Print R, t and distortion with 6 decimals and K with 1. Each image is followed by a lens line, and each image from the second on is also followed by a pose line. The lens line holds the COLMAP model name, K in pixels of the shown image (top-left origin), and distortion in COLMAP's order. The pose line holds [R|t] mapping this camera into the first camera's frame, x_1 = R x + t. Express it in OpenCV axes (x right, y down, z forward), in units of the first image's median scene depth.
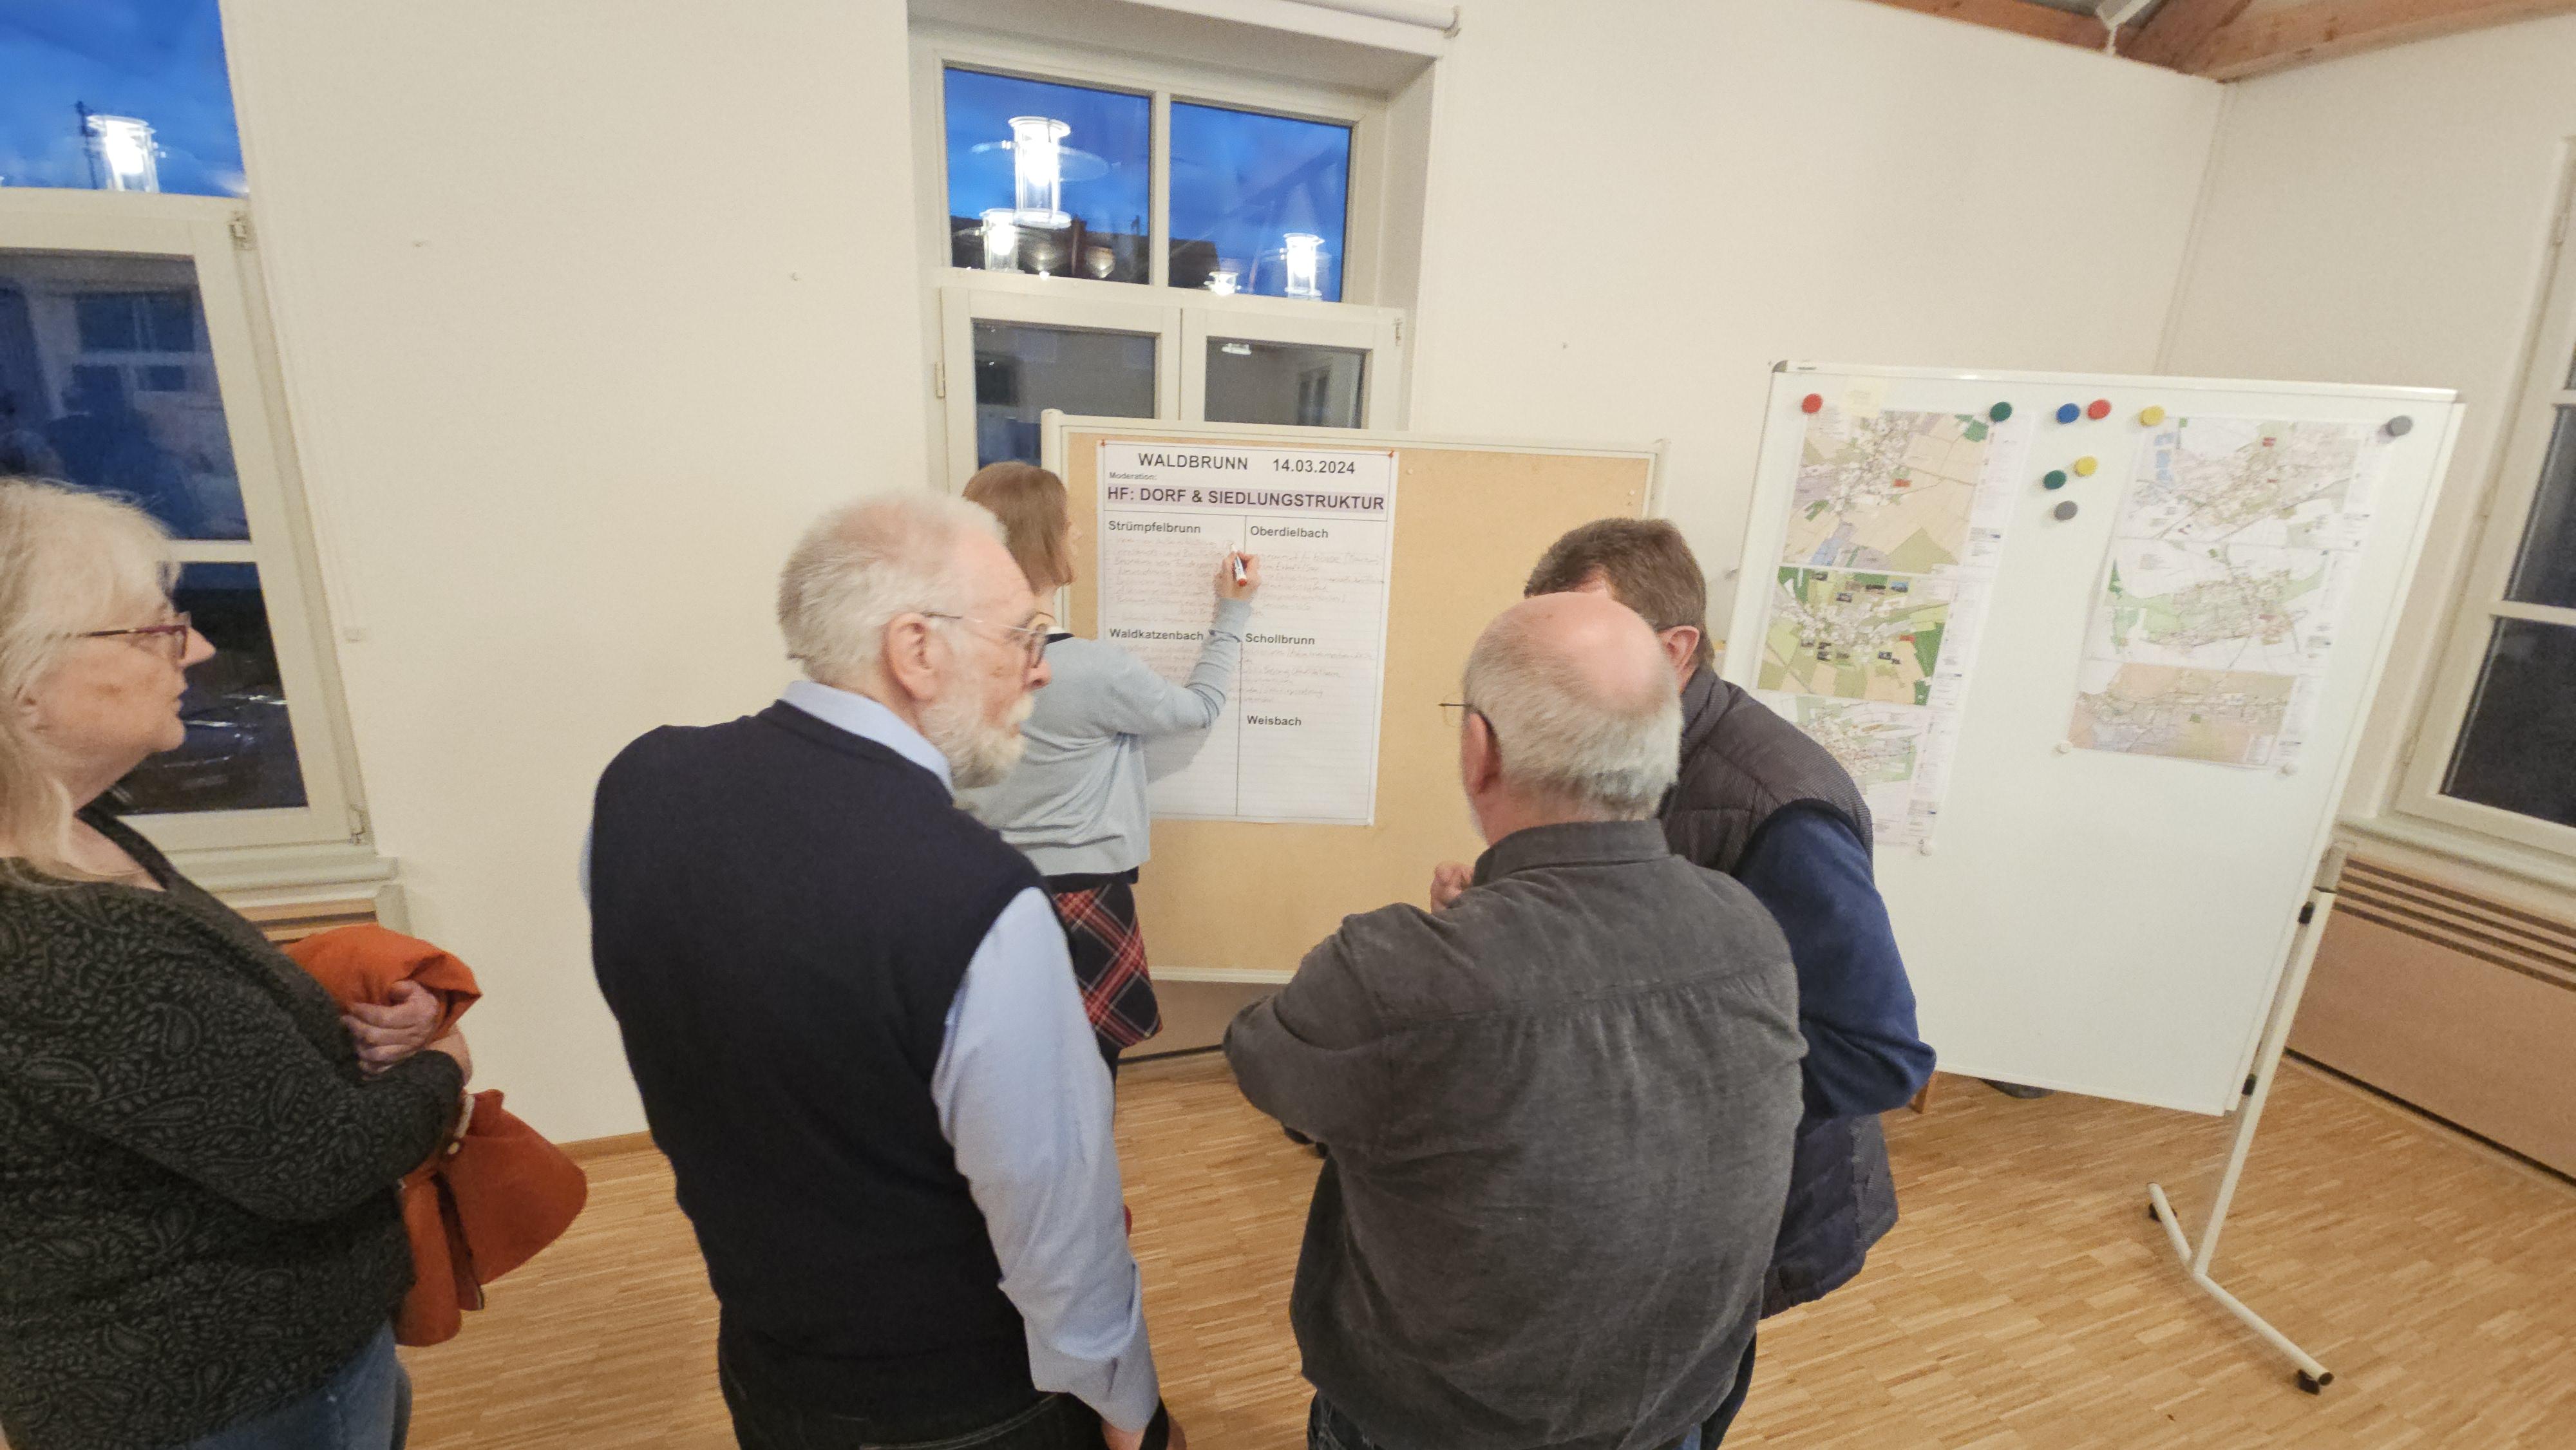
lens RADIAL K [[1026.0, 0, 1262.5], [0, 1026.0, 737.5], [0, 0, 1]] dist [-0.011961, -0.000150]
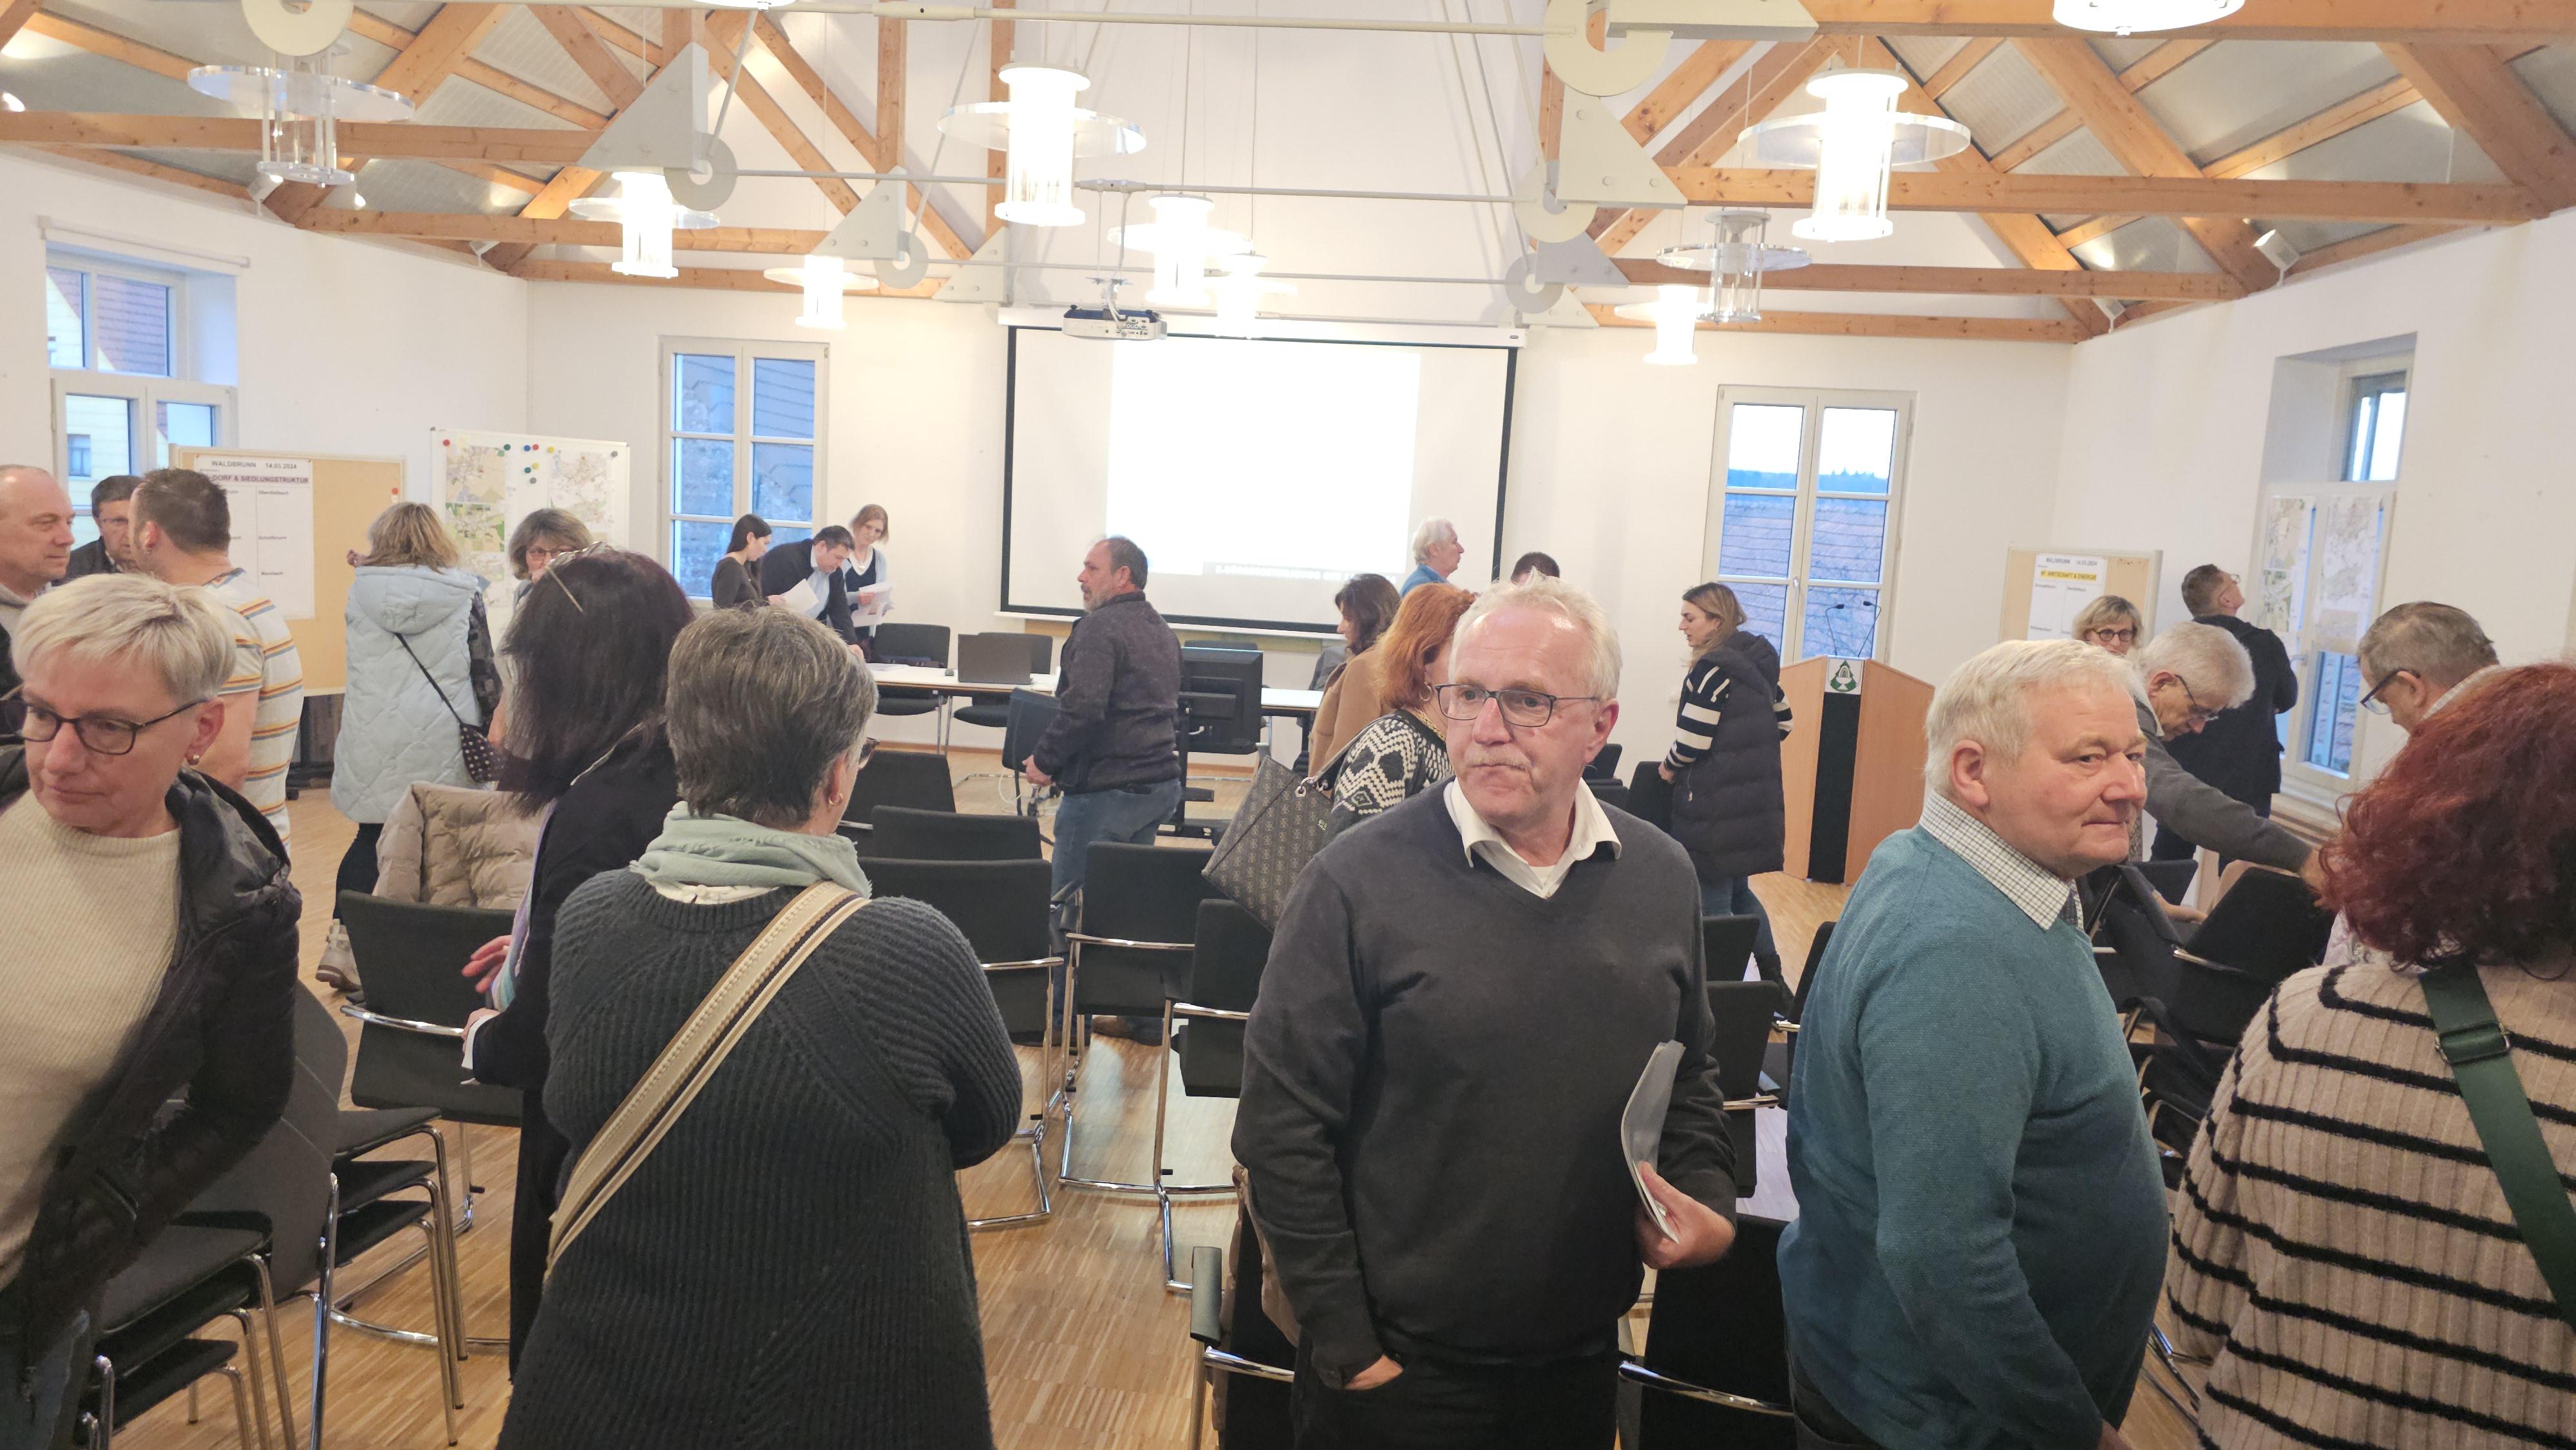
lens RADIAL K [[1764.4, 0, 1288.0], [0, 1764.4, 725.0], [0, 0, 1]] dist [0.040309, -0.001291]
pose [[0.411141, -0.136831, 0.901244, -2.931296], [0.195854, 0.978841, 0.059265, 0.568976], [-0.890283, 0.152145, 0.429240, -2.927792]]
